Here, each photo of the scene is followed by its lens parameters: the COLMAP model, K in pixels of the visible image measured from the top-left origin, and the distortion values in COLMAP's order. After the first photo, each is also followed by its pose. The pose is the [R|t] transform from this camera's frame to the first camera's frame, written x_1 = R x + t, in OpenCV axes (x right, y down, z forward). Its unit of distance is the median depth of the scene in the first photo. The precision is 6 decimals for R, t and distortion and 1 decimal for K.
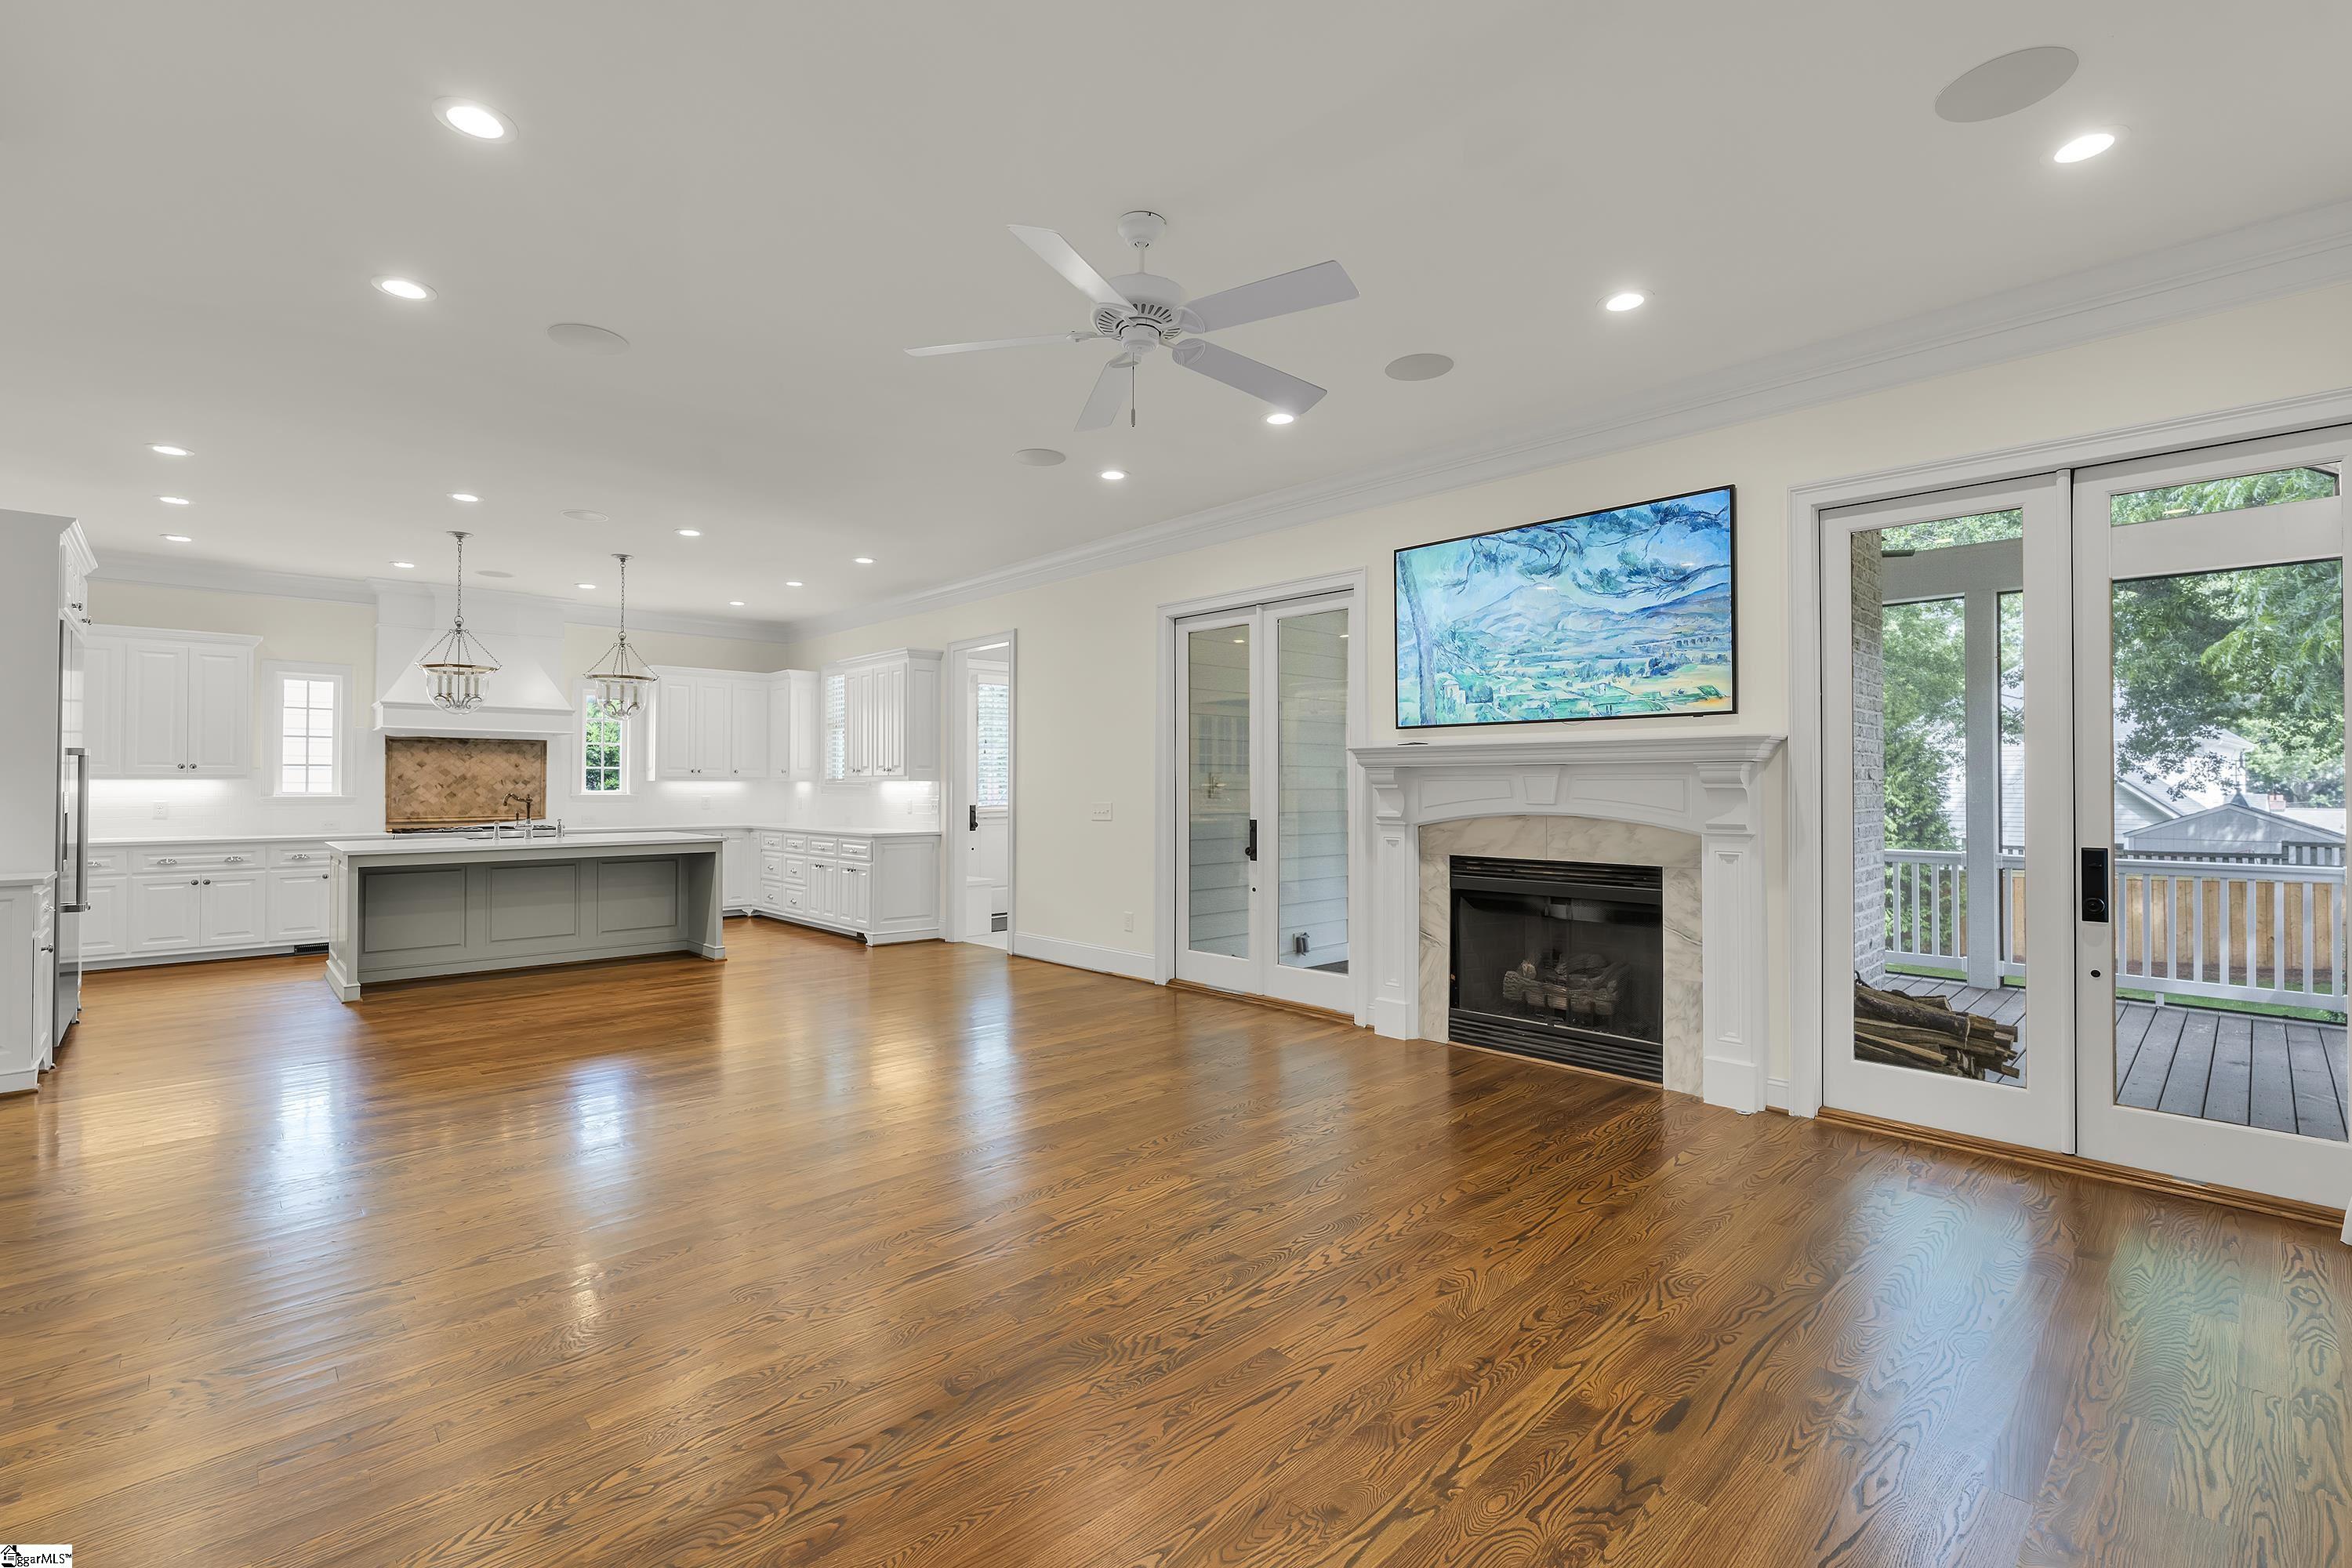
lens RADIAL K [[1100.3, 0, 1191.9], [0, 1100.3, 771.8], [0, 0, 1]] dist [0.000840, 0.000318]
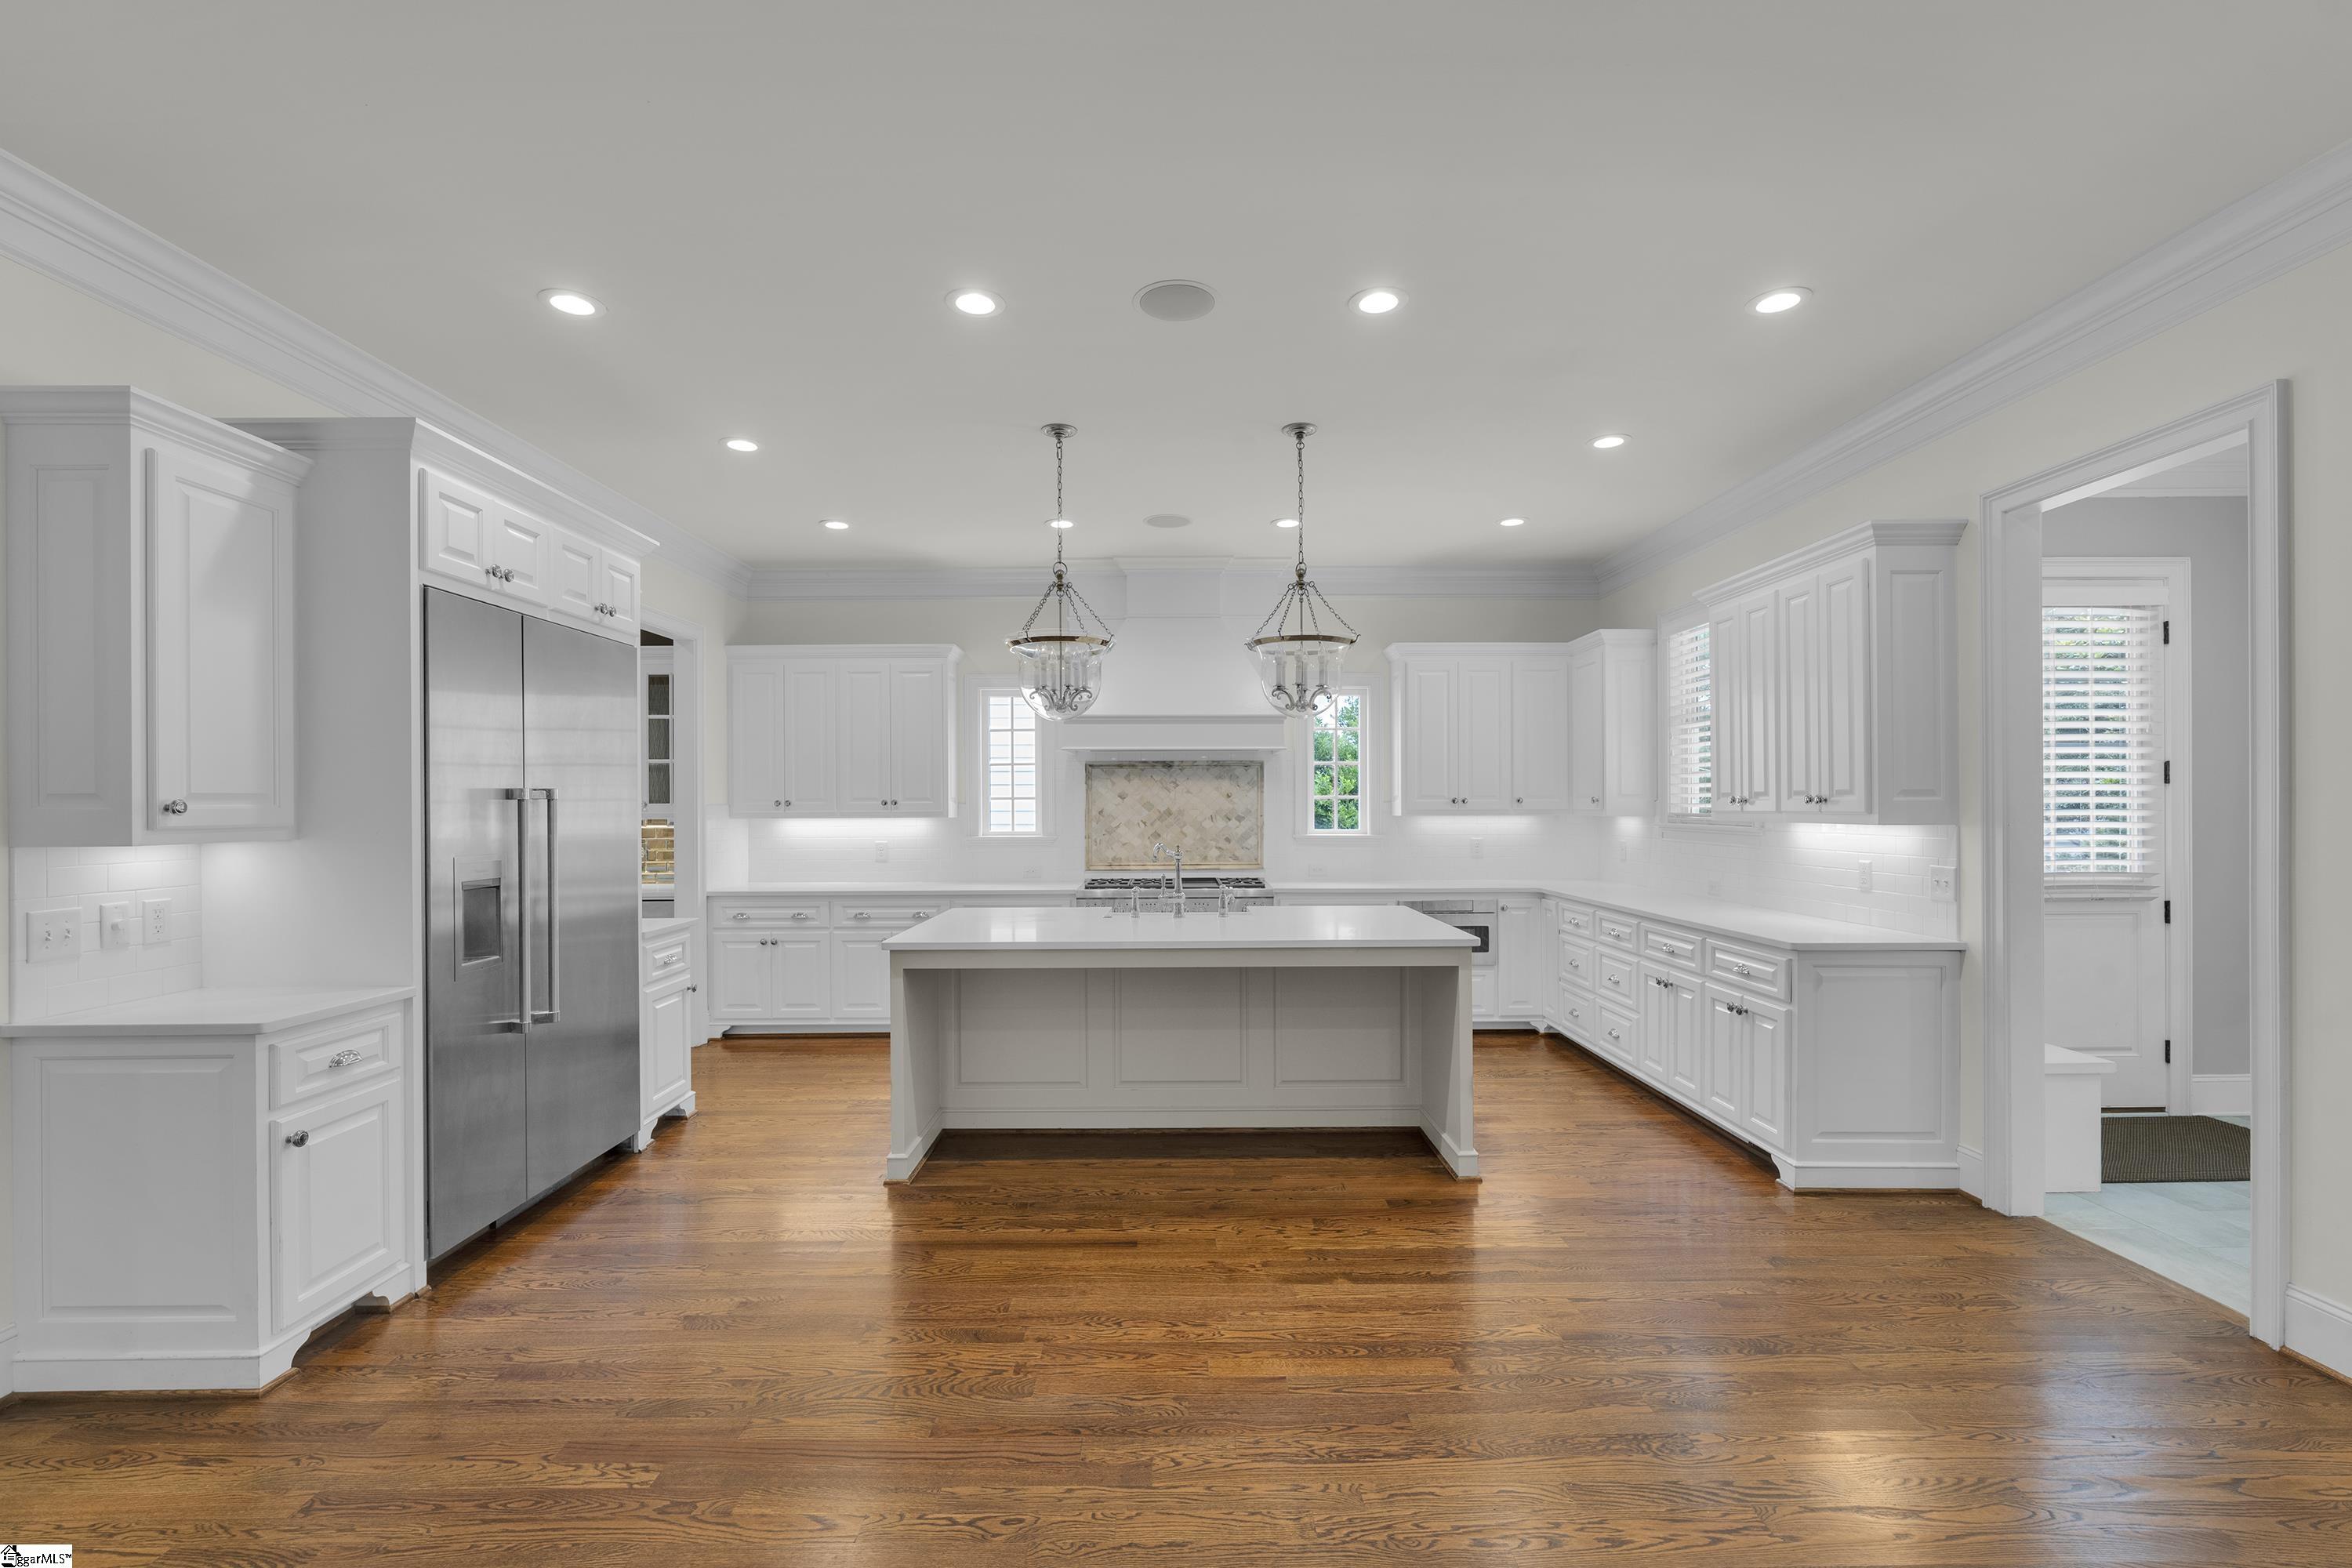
lens RADIAL K [[1032.3, 0, 1171.7], [0, 1032.3, 795.4], [0, 0, 1]] dist [-0.001148, -0.000094]
pose [[0.732236, -0.008072, -0.681003, -0.177330], [0.013232, 0.999910, 0.002375, -0.008404], [0.680923, -0.010750, 0.732277, 0.487200]]
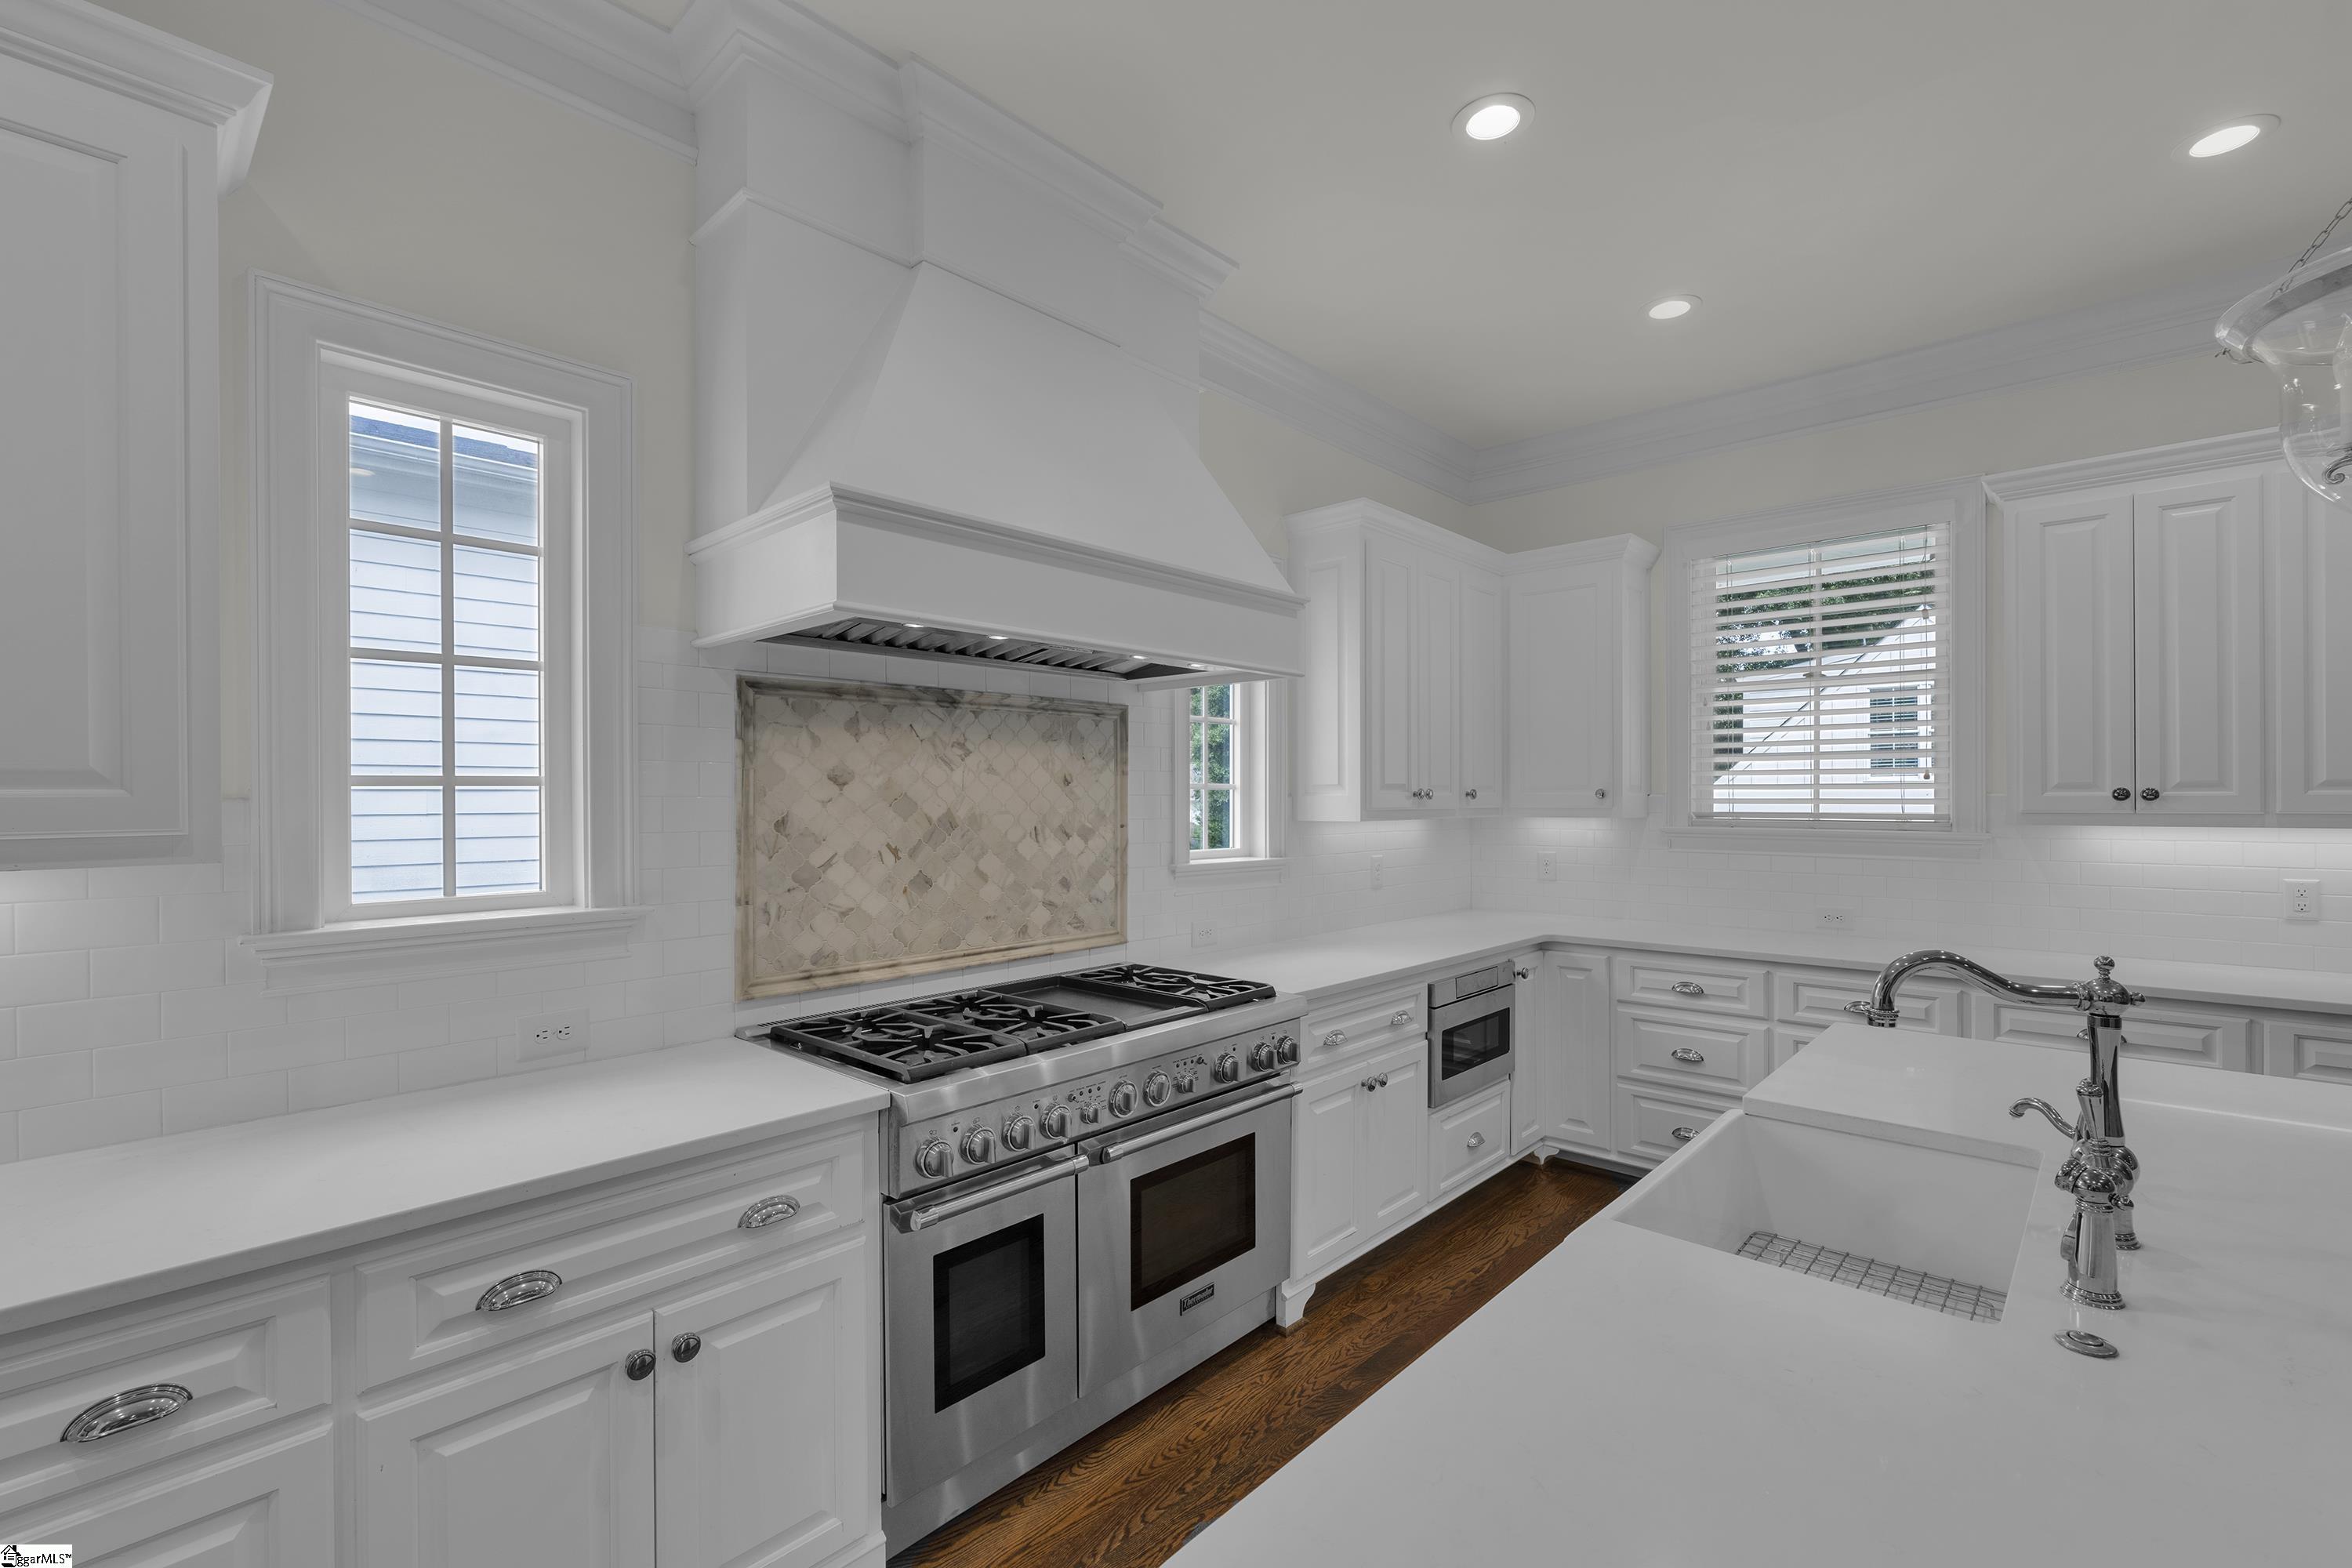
lens RADIAL K [[1032.3, 0, 1171.7], [0, 1032.3, 795.4], [0, 0, 1]] dist [-0.001148, -0.000094]
pose [[0.994792, 0.000610, 0.101926, -0.640495], [-0.002274, 0.999866, 0.016211, -0.006630], [-0.101903, -0.016358, 0.994660, 0.730496]]
